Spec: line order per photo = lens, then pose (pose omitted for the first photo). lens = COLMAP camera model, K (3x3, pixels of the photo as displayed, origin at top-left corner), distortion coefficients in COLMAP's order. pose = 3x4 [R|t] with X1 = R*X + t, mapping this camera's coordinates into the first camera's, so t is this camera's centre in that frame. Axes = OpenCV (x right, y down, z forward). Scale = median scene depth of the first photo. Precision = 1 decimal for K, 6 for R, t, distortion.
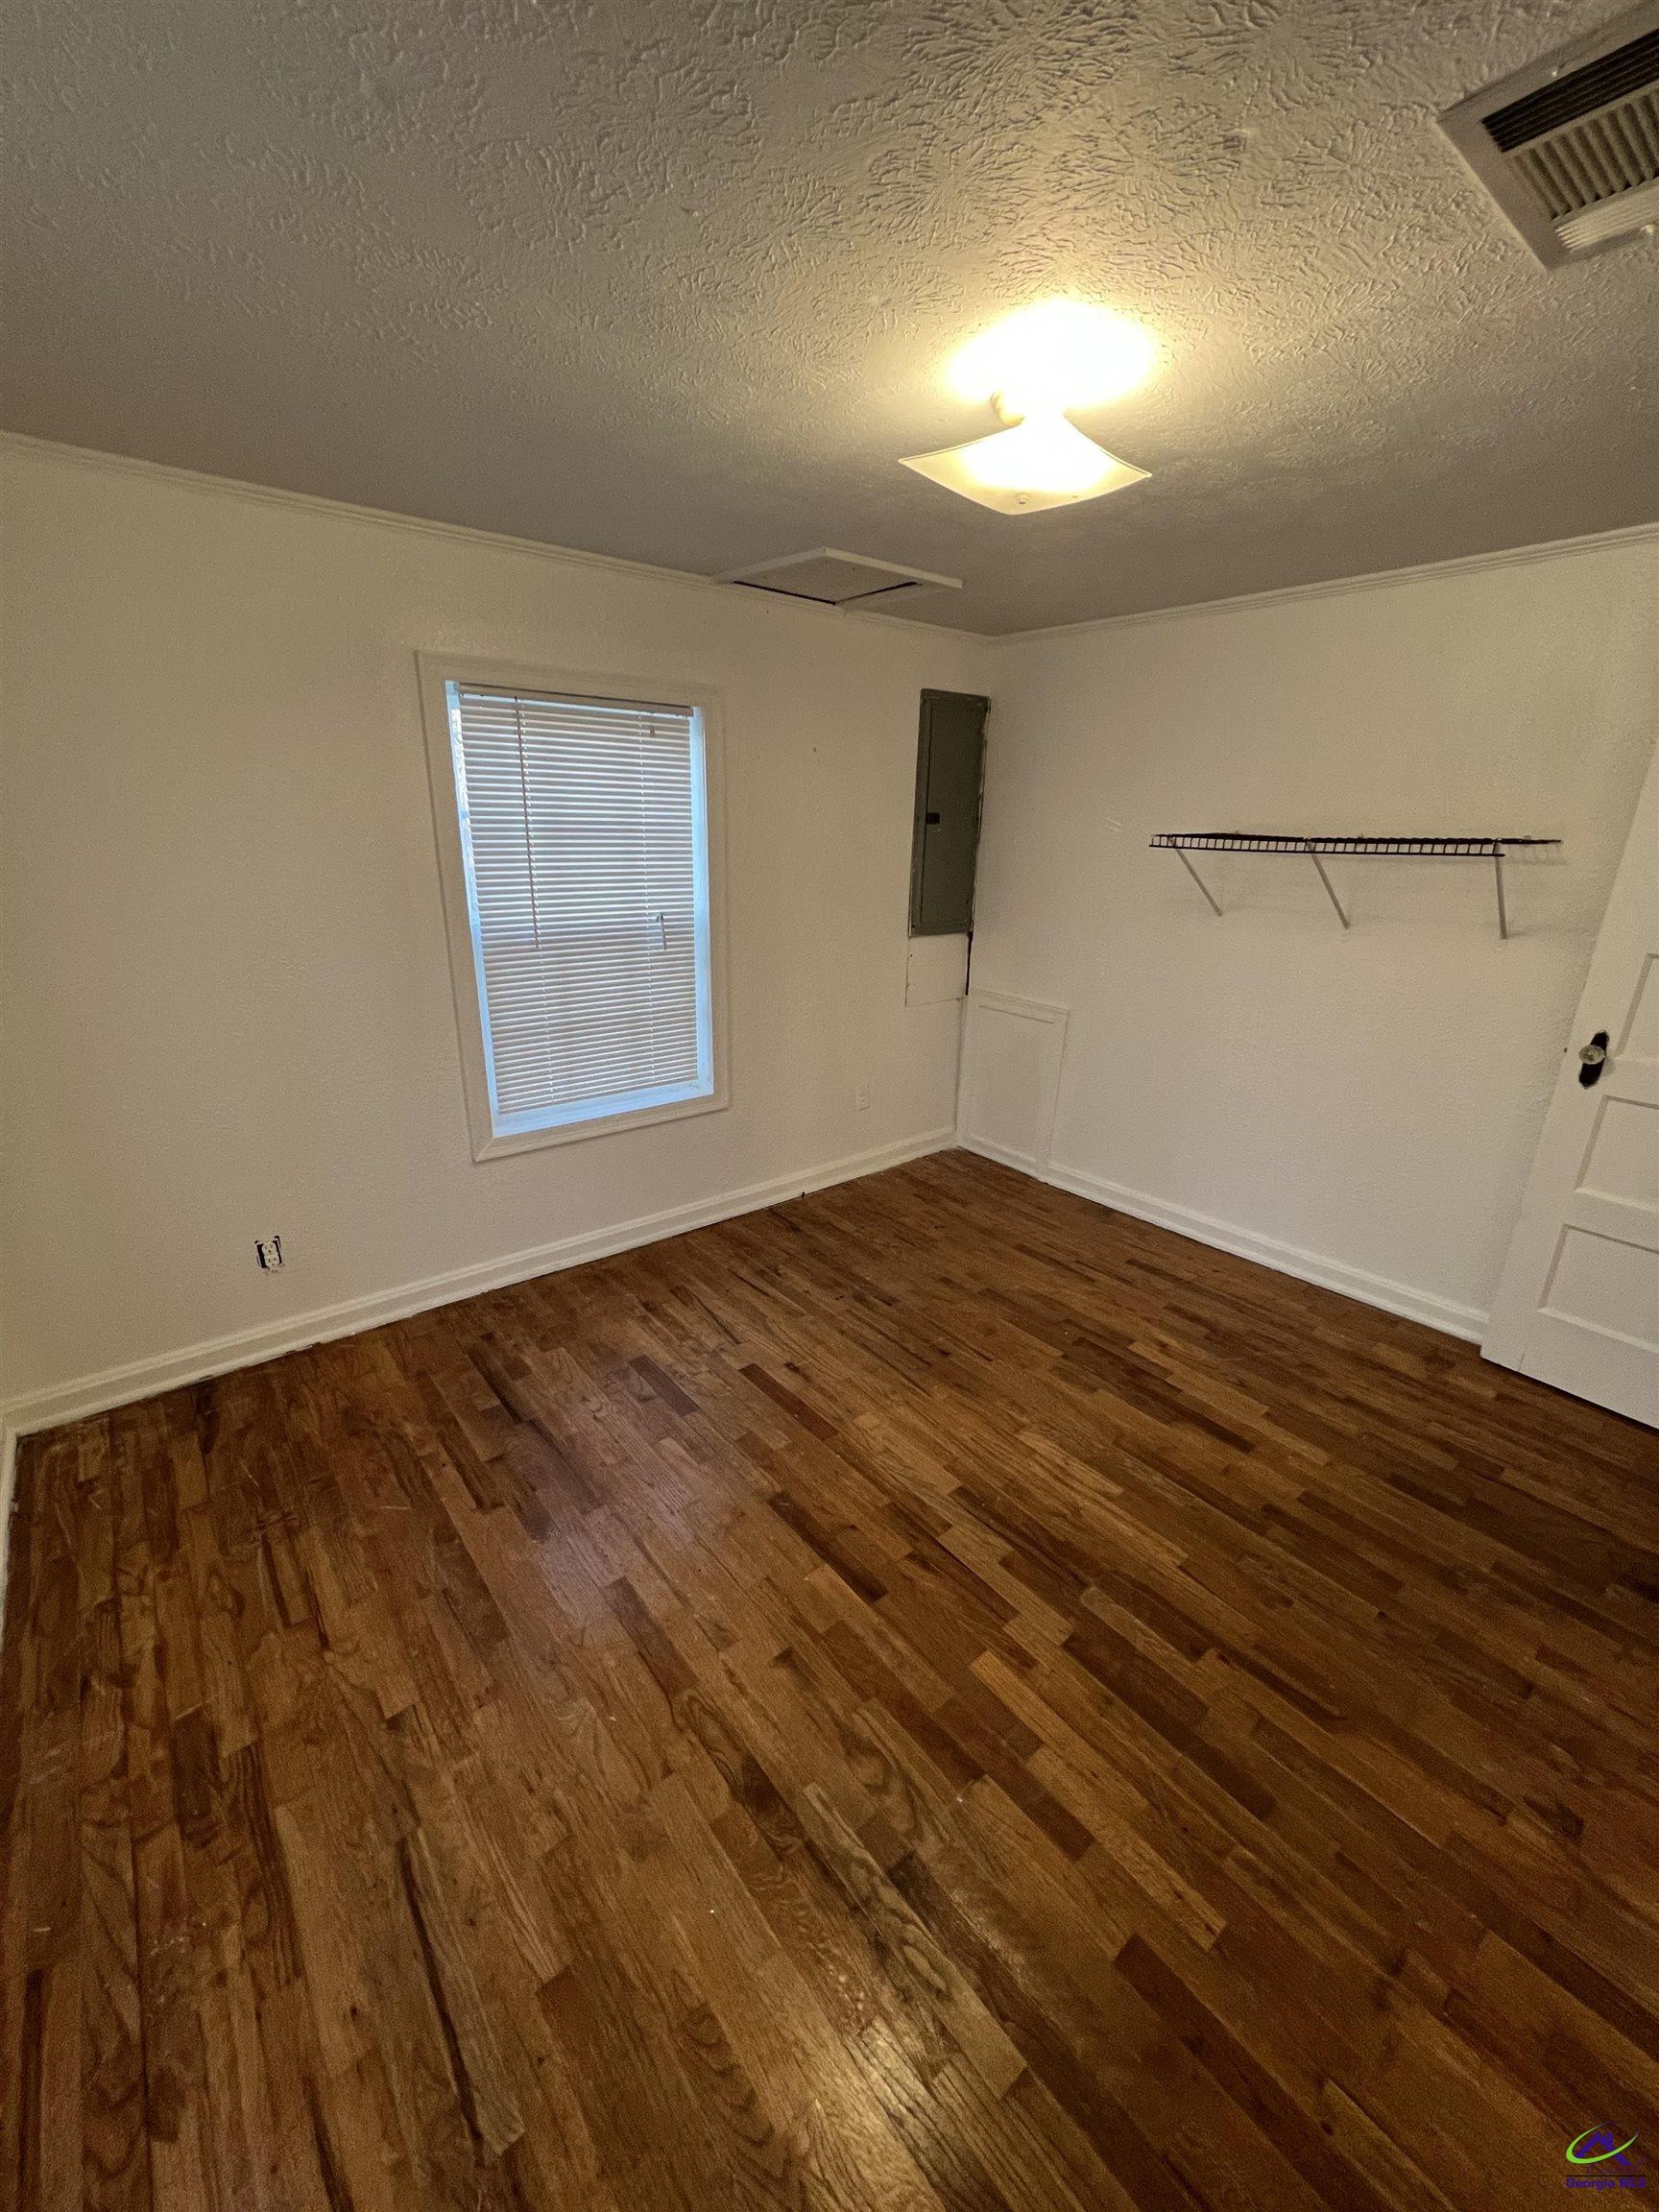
lens RADIAL K [[879.0, 0, 825.2], [0, 879.0, 1105.5], [0, 0, 1]] dist [-0.000748, -0.000103]
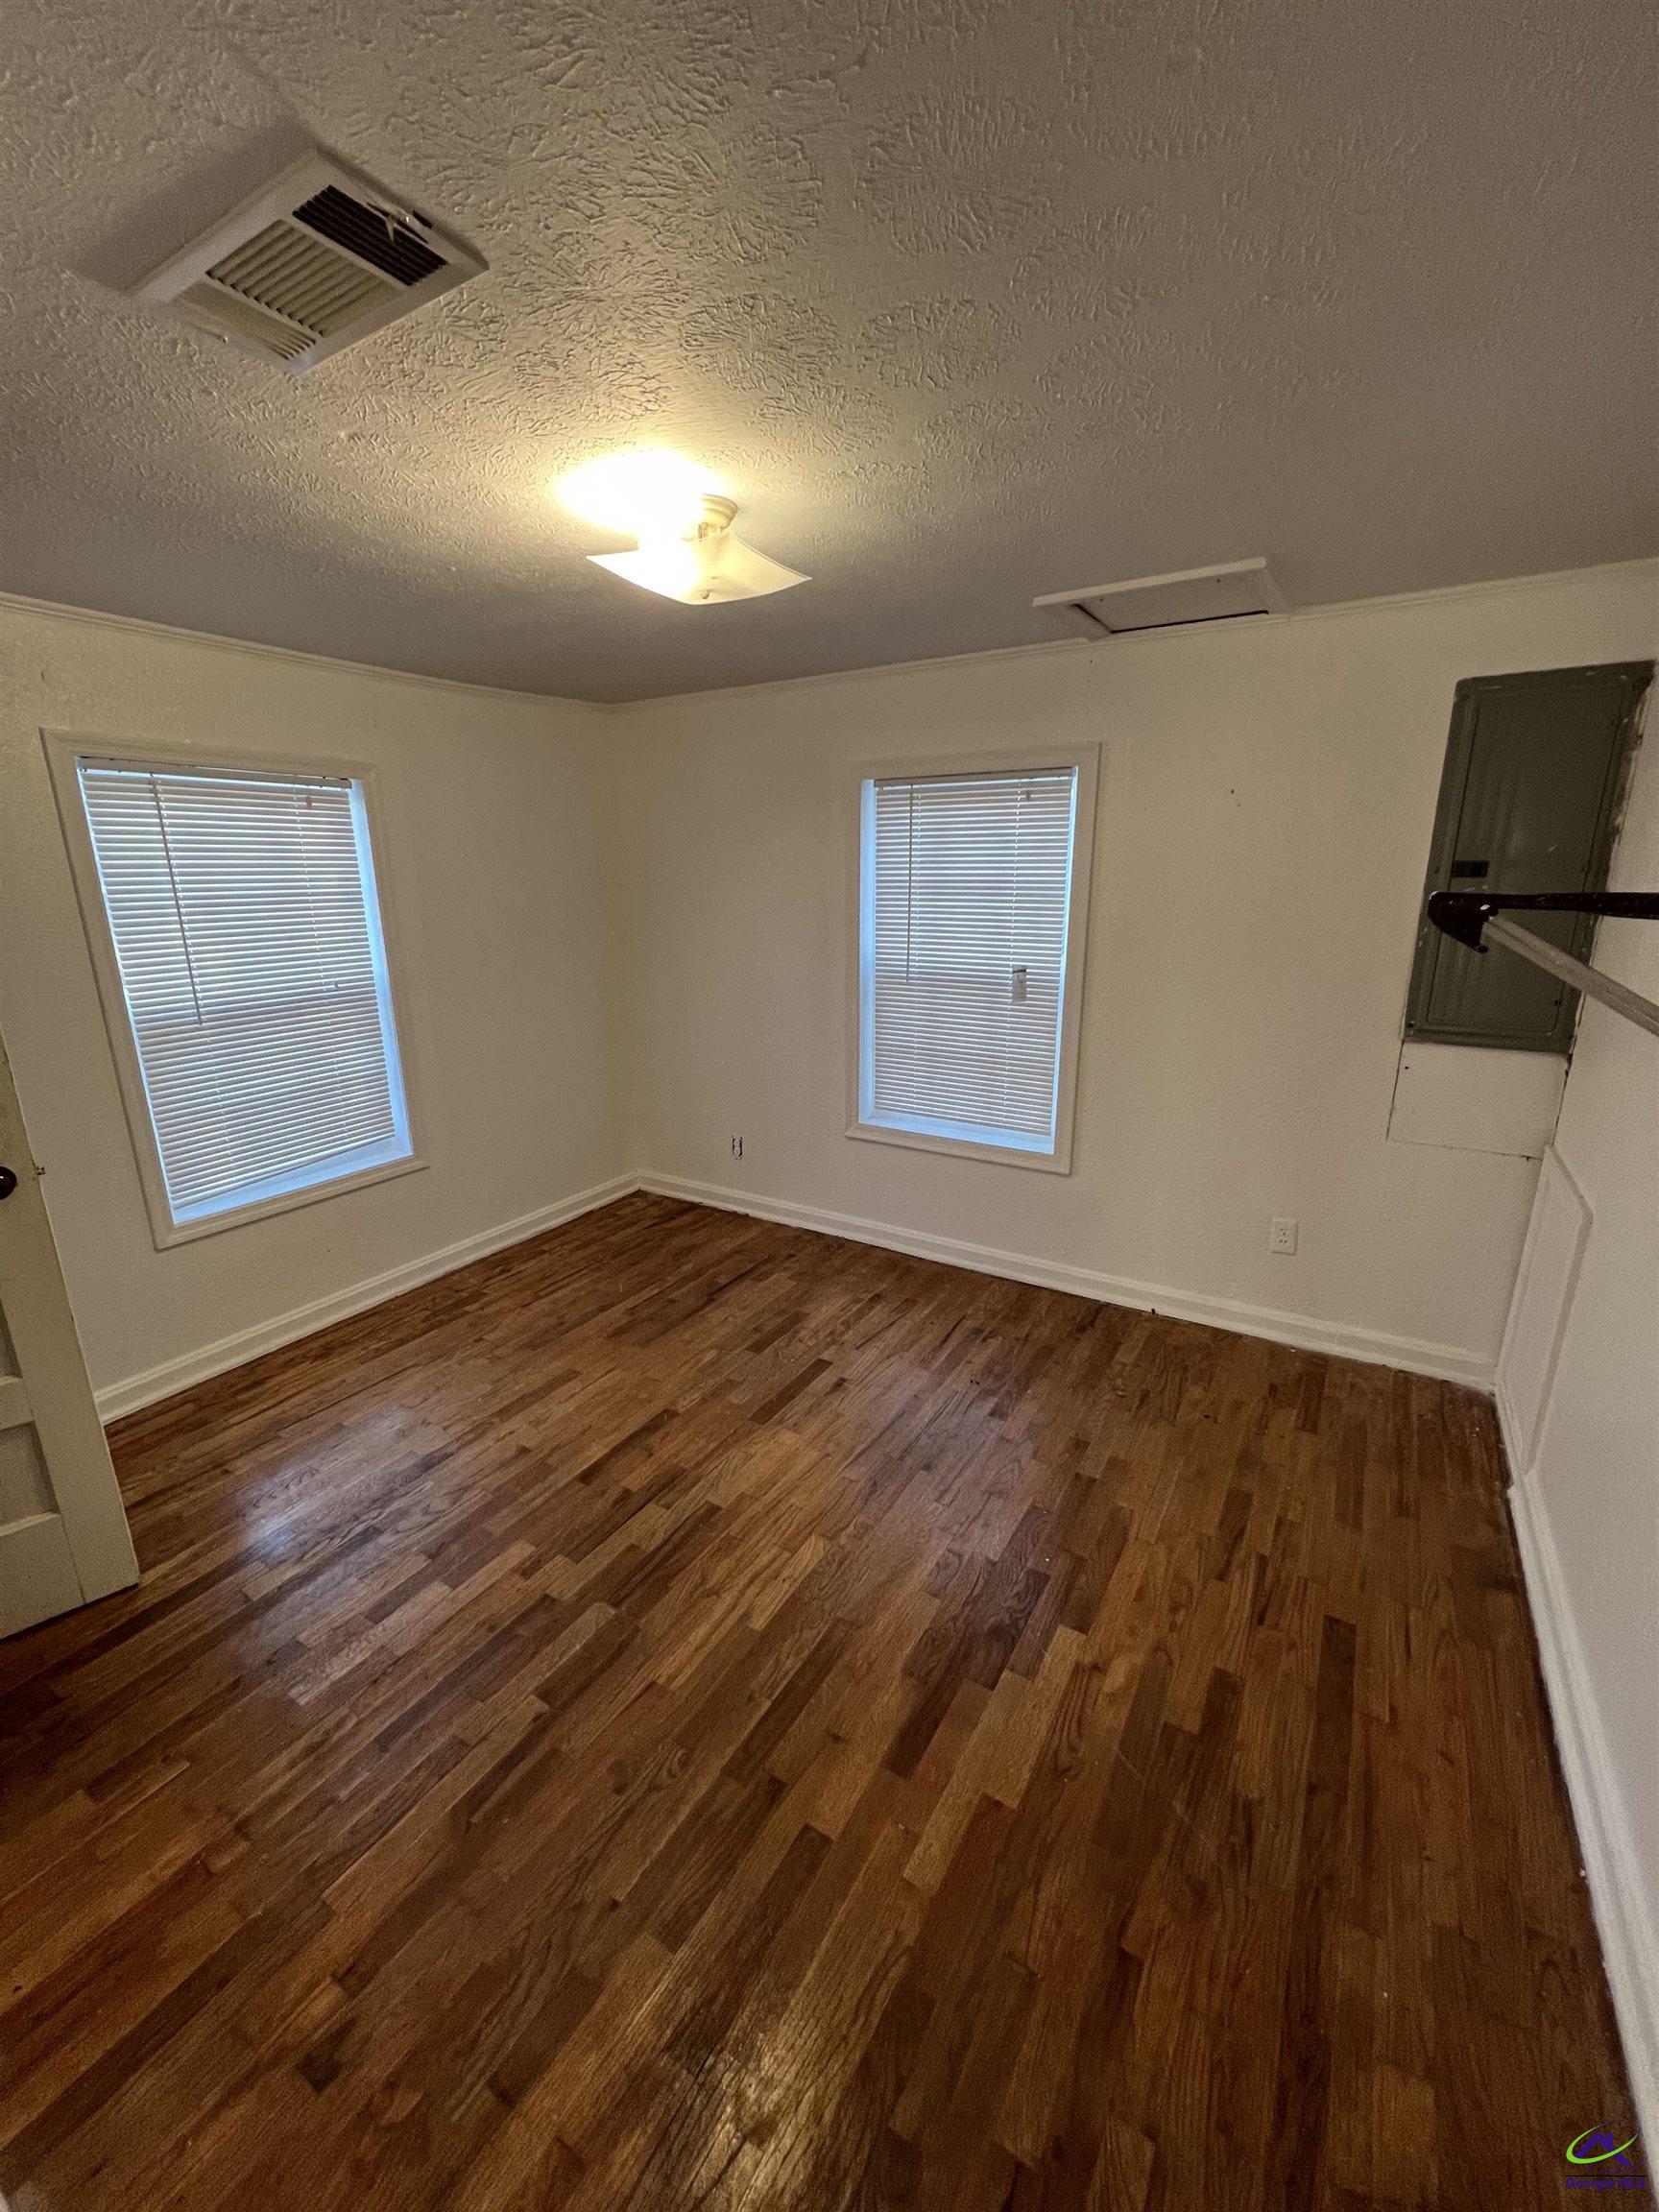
lens RADIAL K [[879.0, 0, 825.2], [0, 879.0, 1105.5], [0, 0, 1]] dist [-0.000748, -0.000103]
pose [[0.329836, 0.224952, -0.916845, 0.898637], [-0.281170, 0.950527, 0.132065, -0.164531], [0.901195, 0.214230, 0.376768, 0.533087]]
